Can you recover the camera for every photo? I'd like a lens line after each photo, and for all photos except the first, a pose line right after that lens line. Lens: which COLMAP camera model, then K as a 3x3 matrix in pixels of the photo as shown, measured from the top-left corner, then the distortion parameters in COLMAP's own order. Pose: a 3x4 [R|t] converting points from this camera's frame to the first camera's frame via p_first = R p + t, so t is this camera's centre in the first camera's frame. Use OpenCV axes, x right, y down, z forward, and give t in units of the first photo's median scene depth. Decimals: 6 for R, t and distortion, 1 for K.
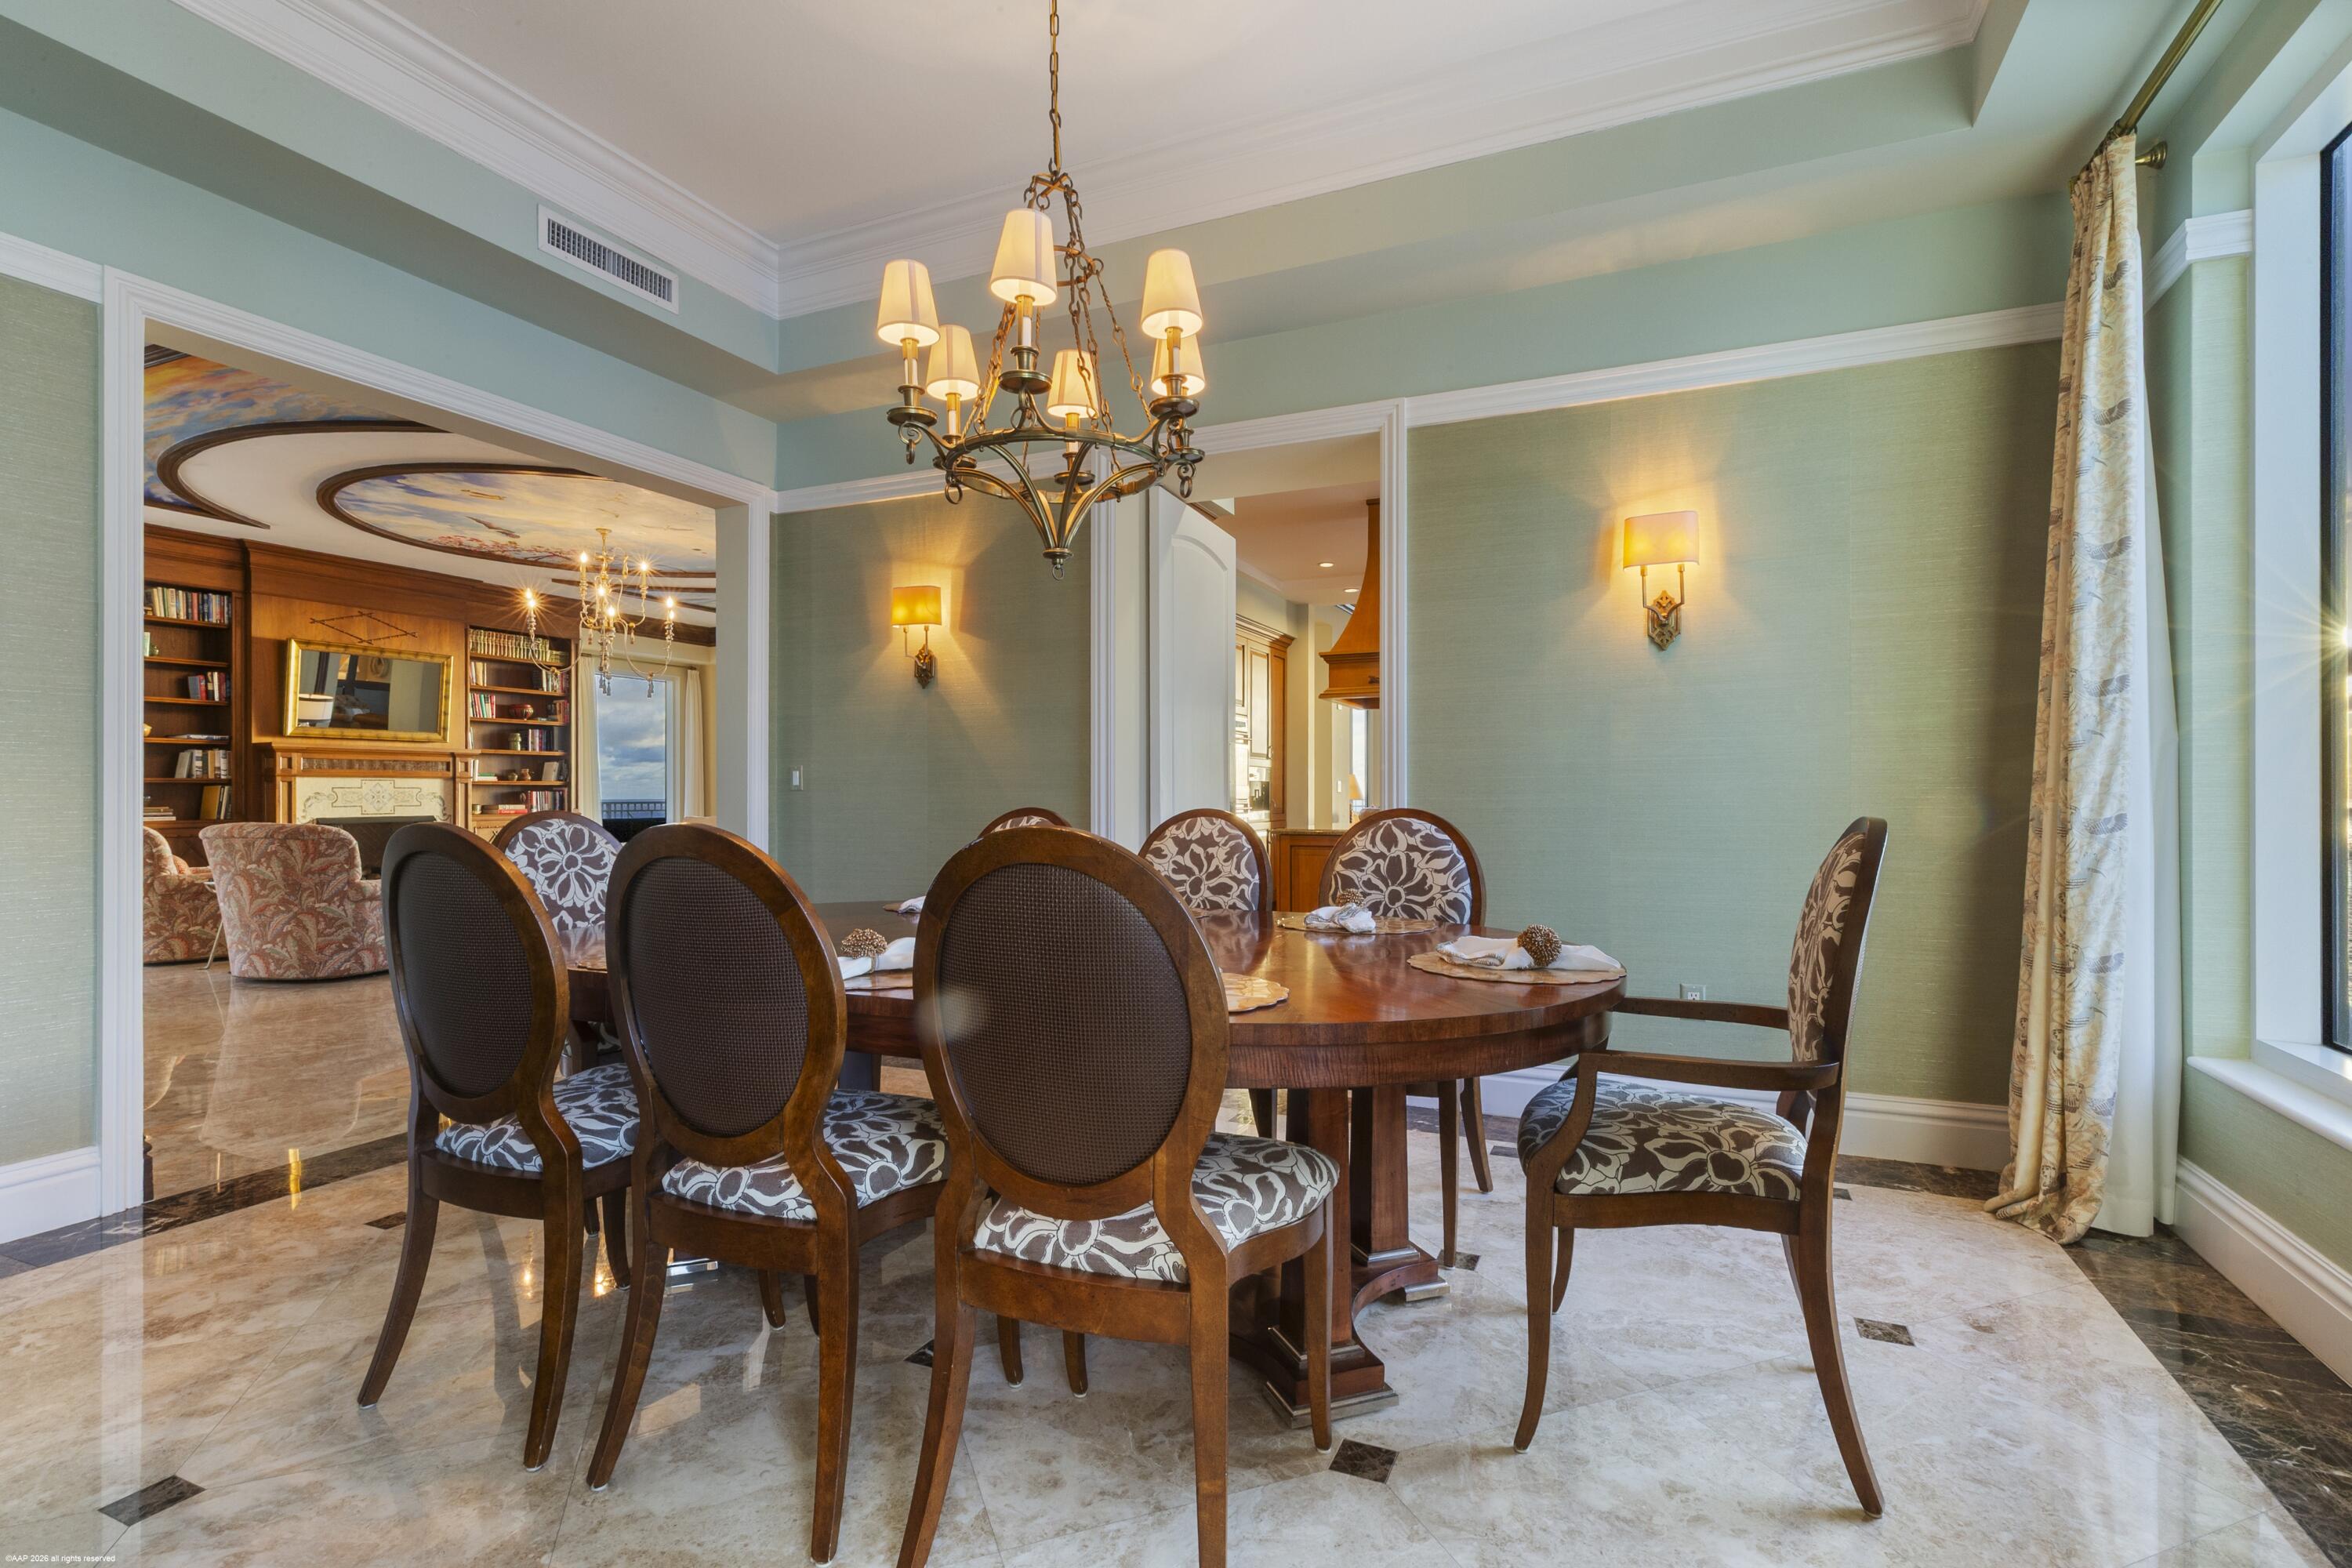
lens RADIAL K [[1076.3, 0, 1176.0], [0, 1076.3, 784.0], [0, 0, 1]] dist [0.003506, 0.000508]
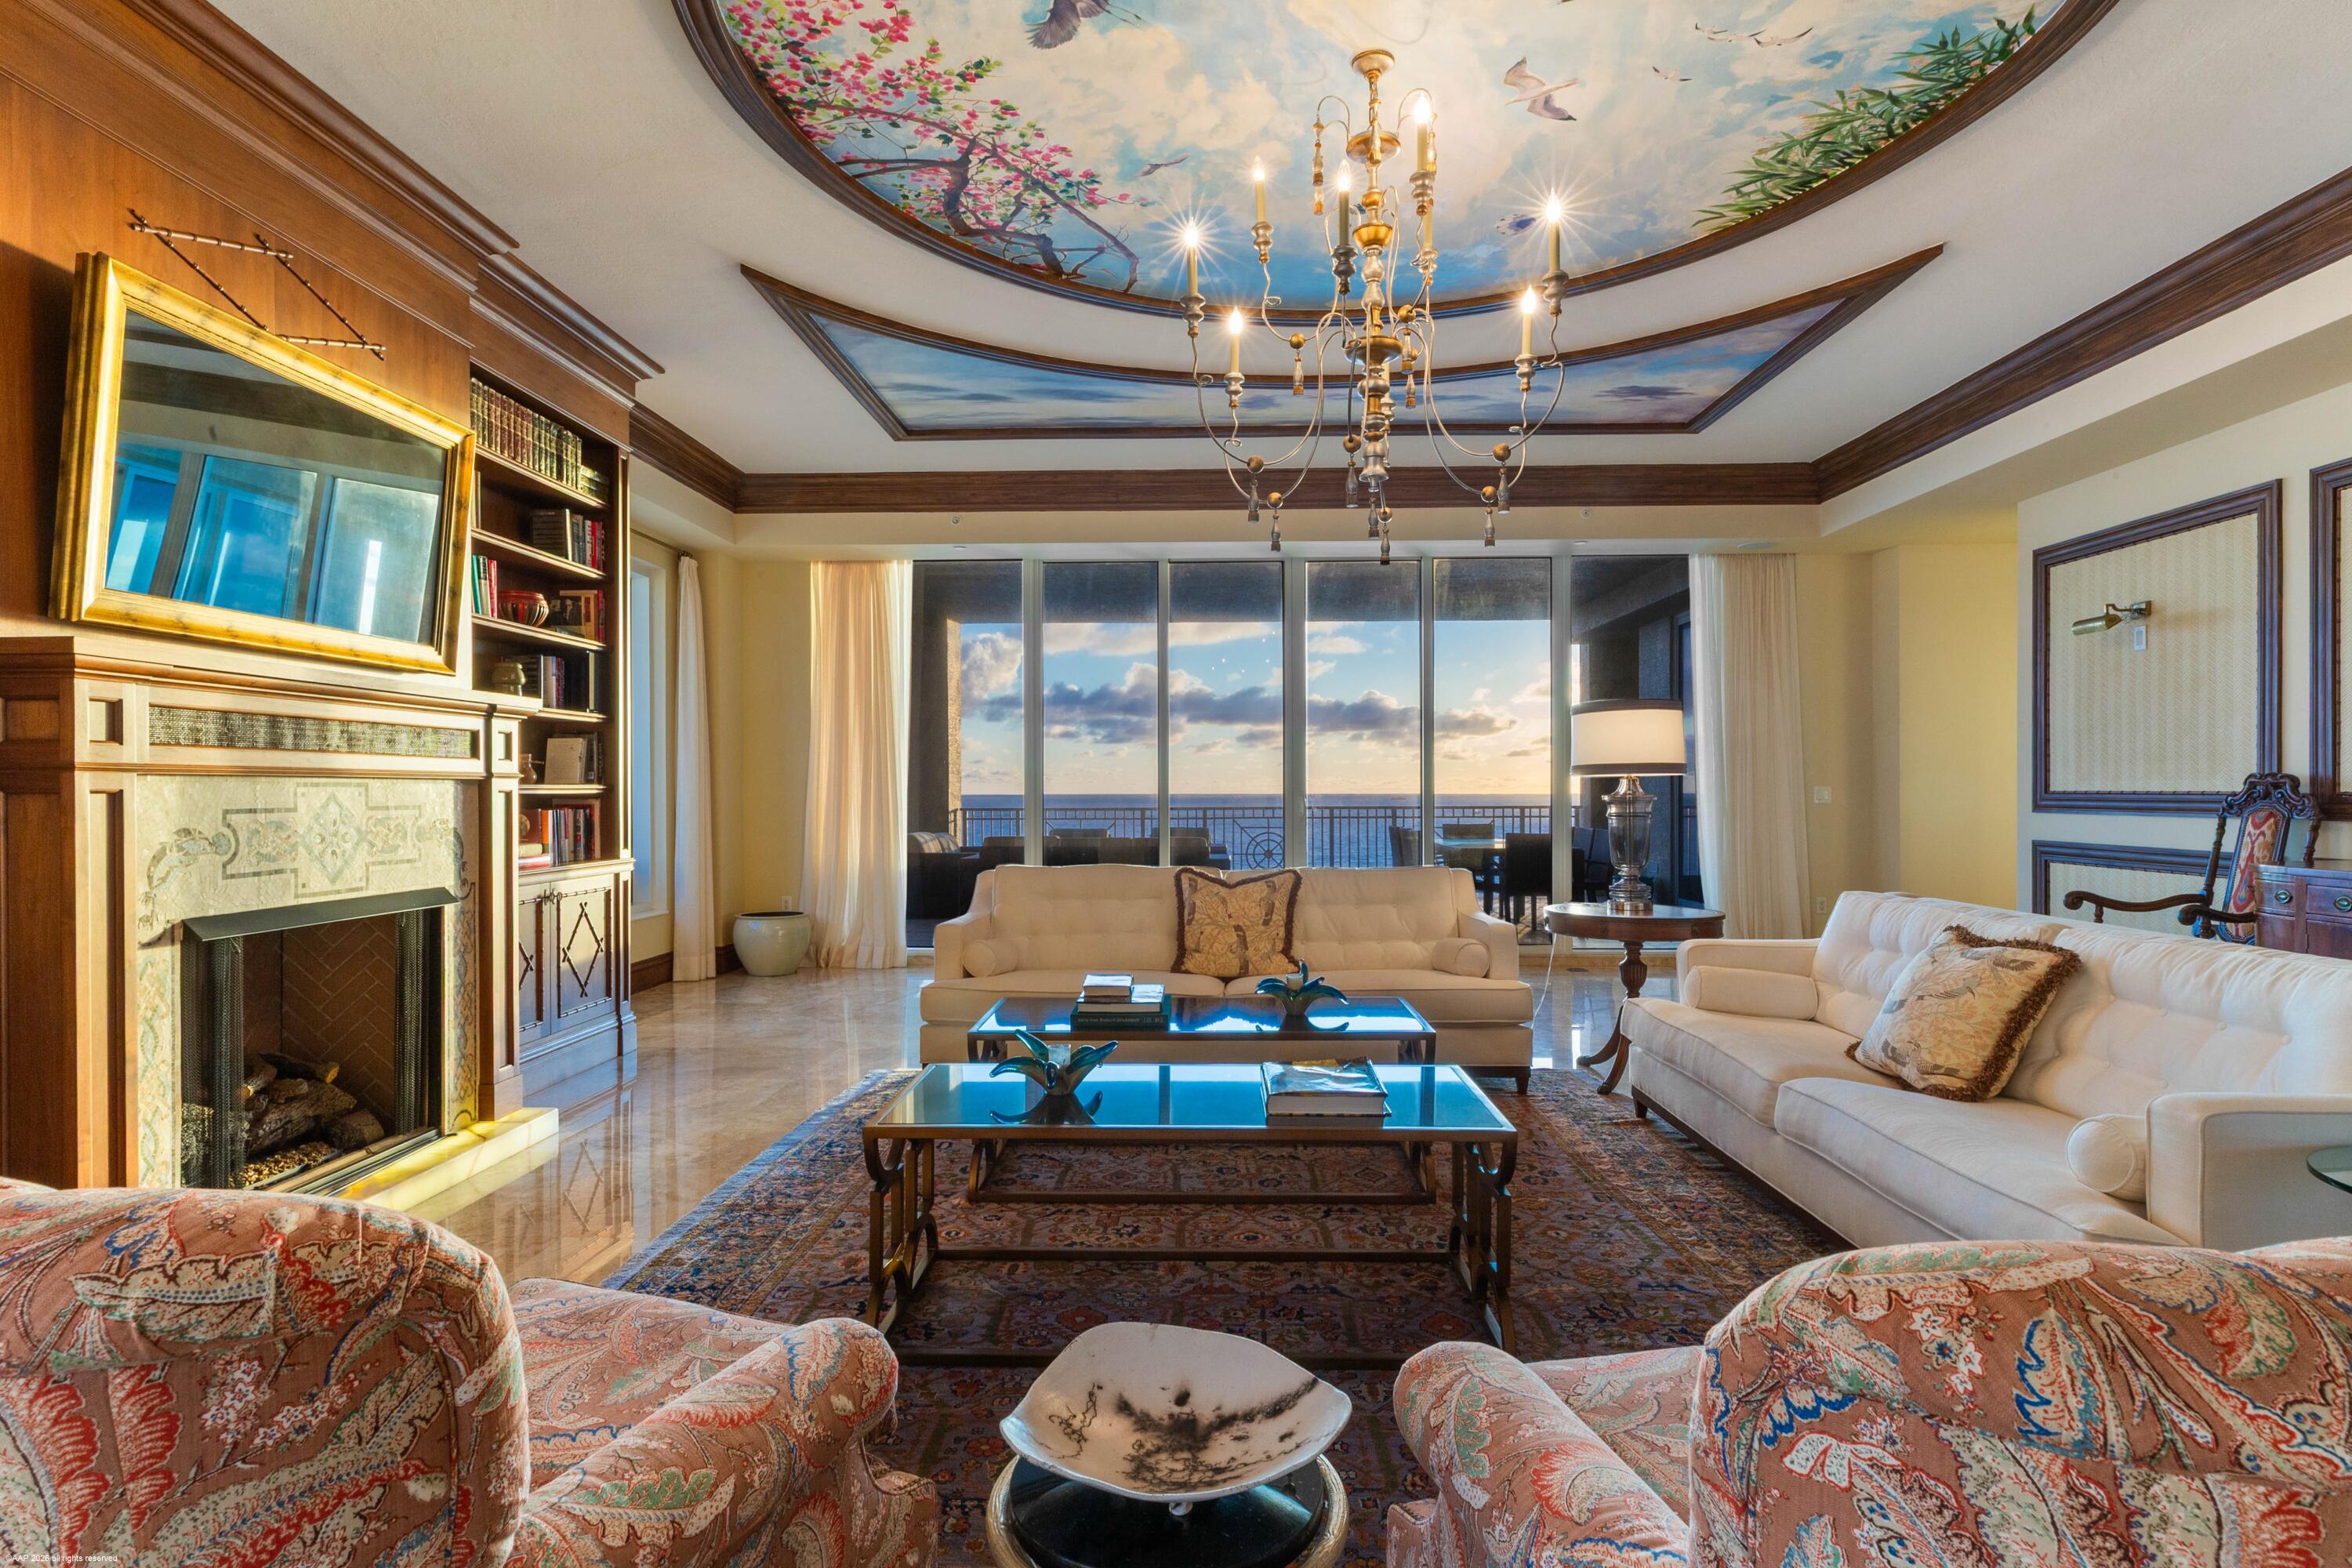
lens RADIAL K [[1187.8, 0, 1176.0], [0, 1187.8, 784.0], [0, 0, 1]] dist [-0.002443, 0.000442]
pose [[0.927504, 0.002305, 0.373807, -0.675229], [-0.003147, 0.999994, 0.001643, -0.005302], [-0.373801, -0.002700, 0.927505, 0.621401]]
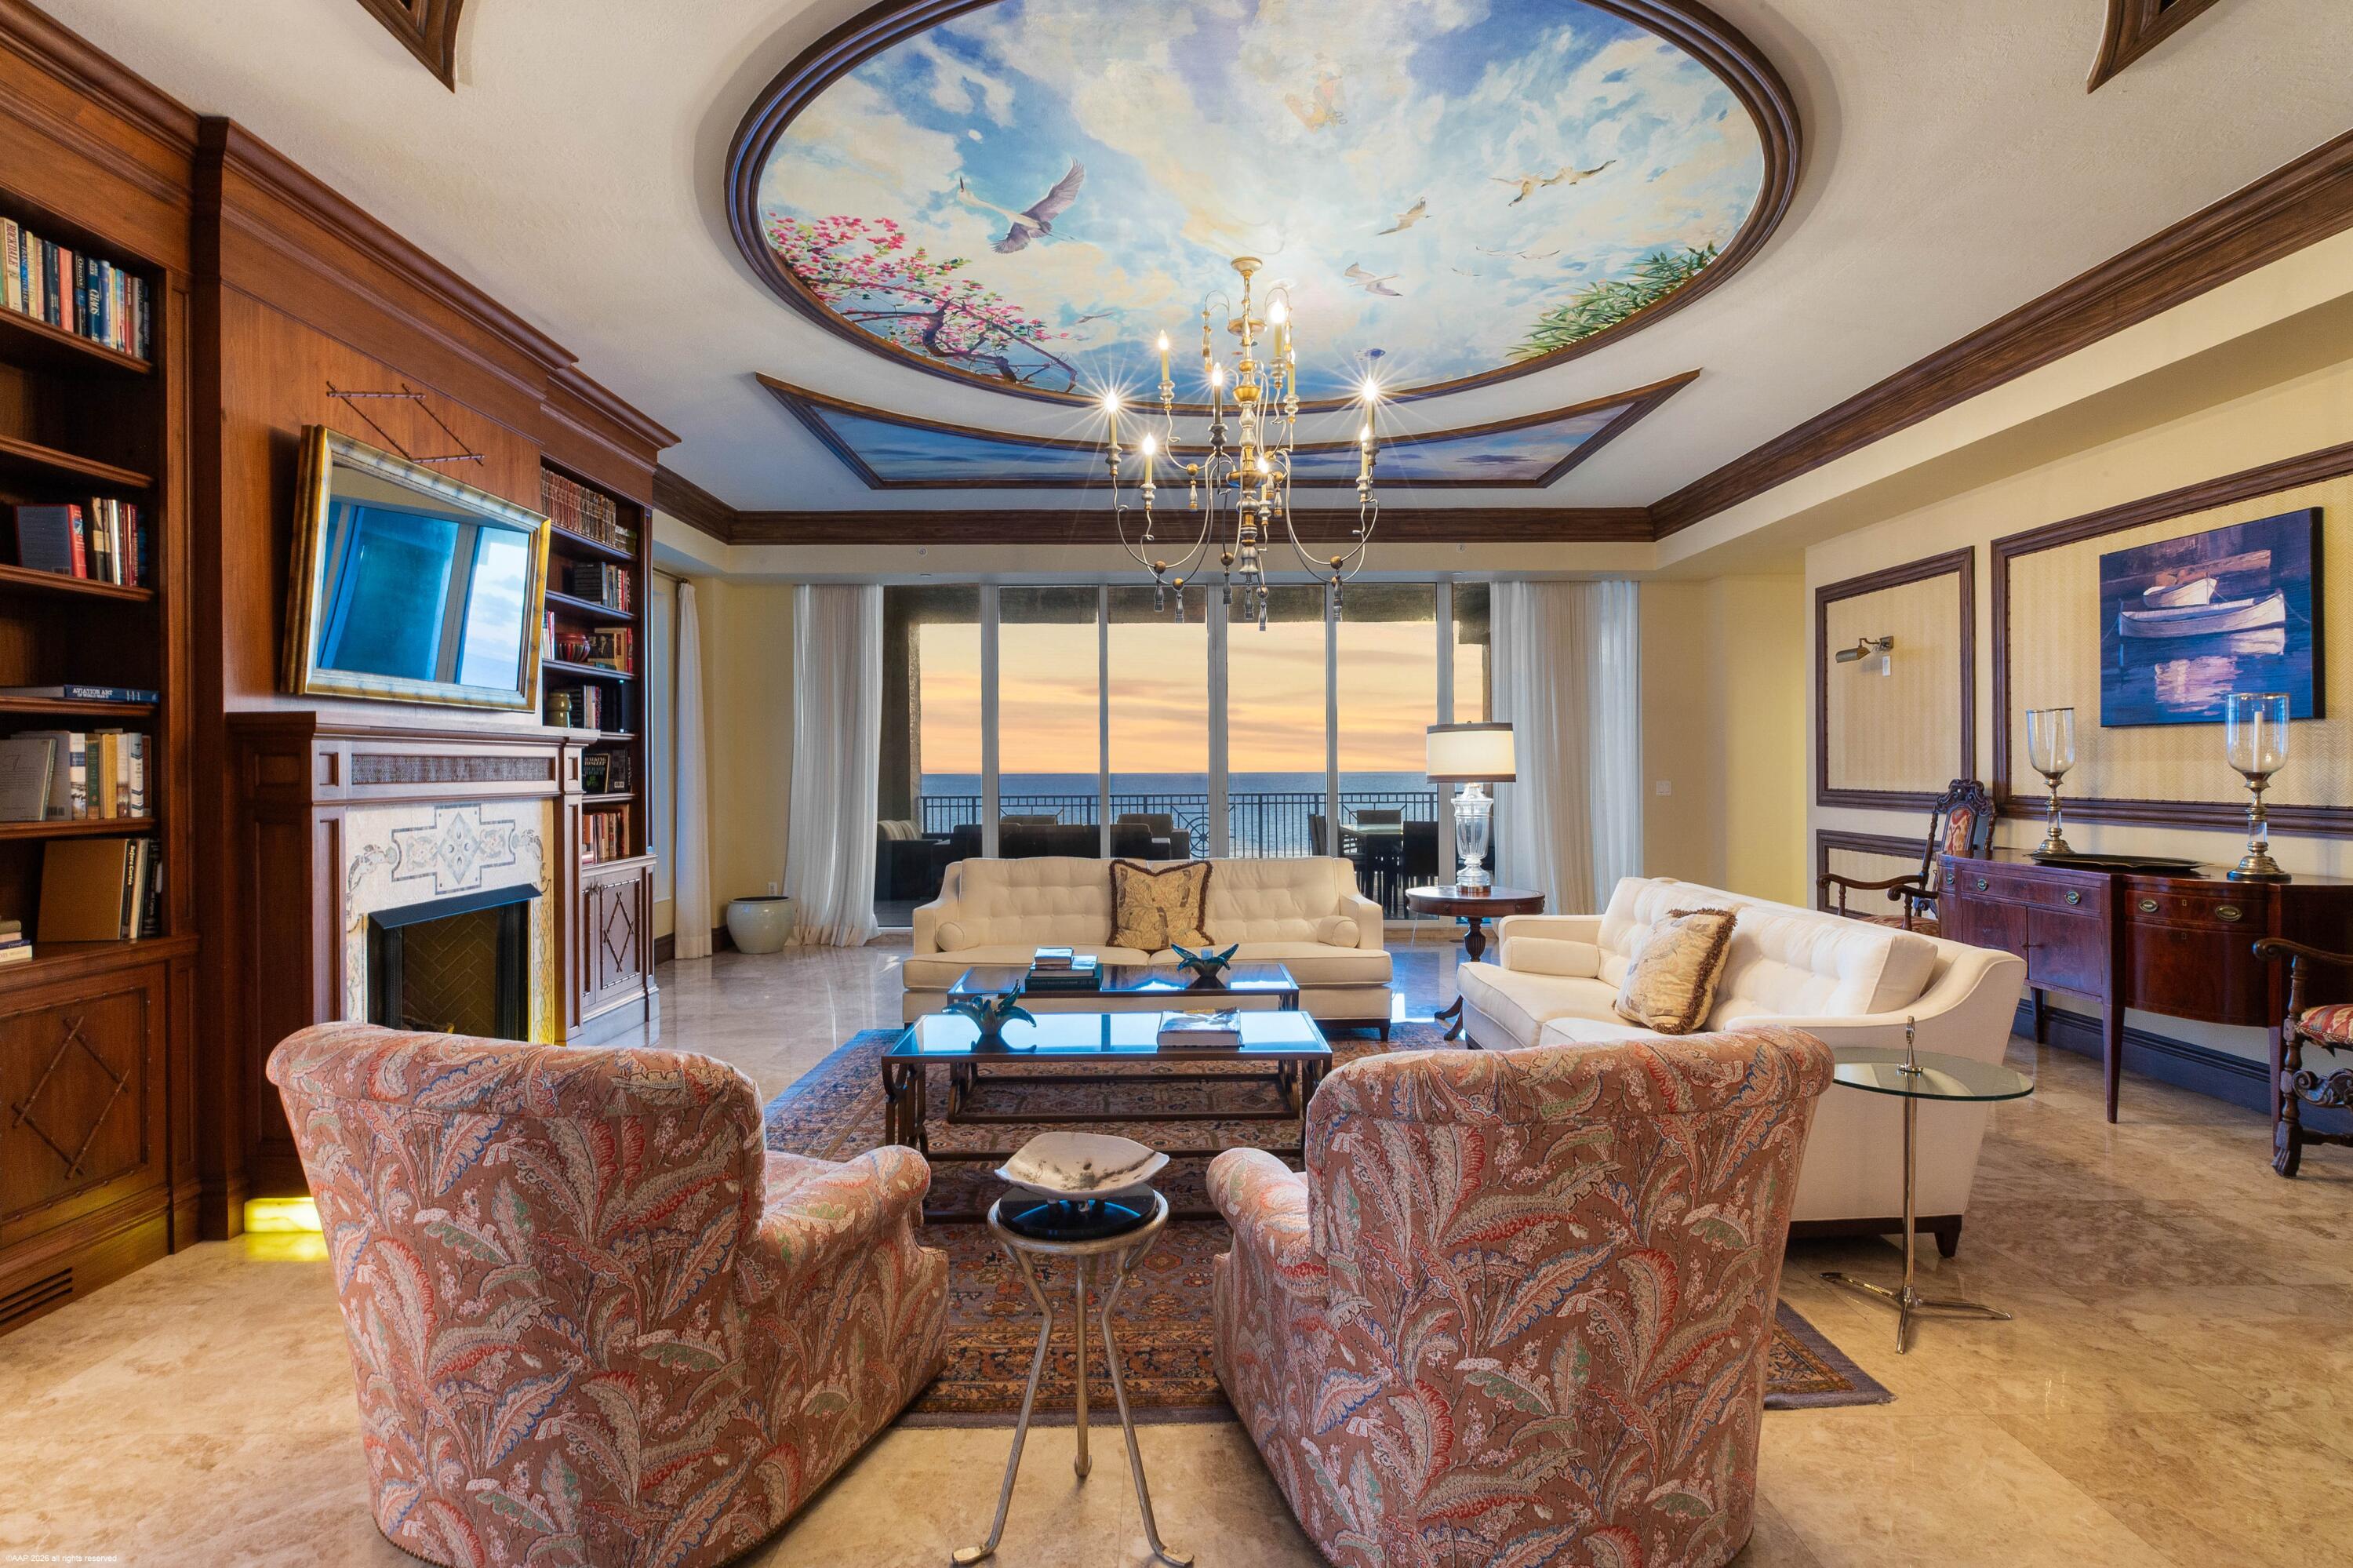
lens RADIAL K [[1158.3, 0, 1135.8], [0, 1158.3, 695.7], [0, 0, 1]] dist [-0.028781, 0.041126]
pose [[0.923736, 0.016494, 0.382675, -0.704906], [0.005290, 0.998428, -0.055805, -0.020185], [-0.382994, 0.053574, 0.922196, 0.527558]]
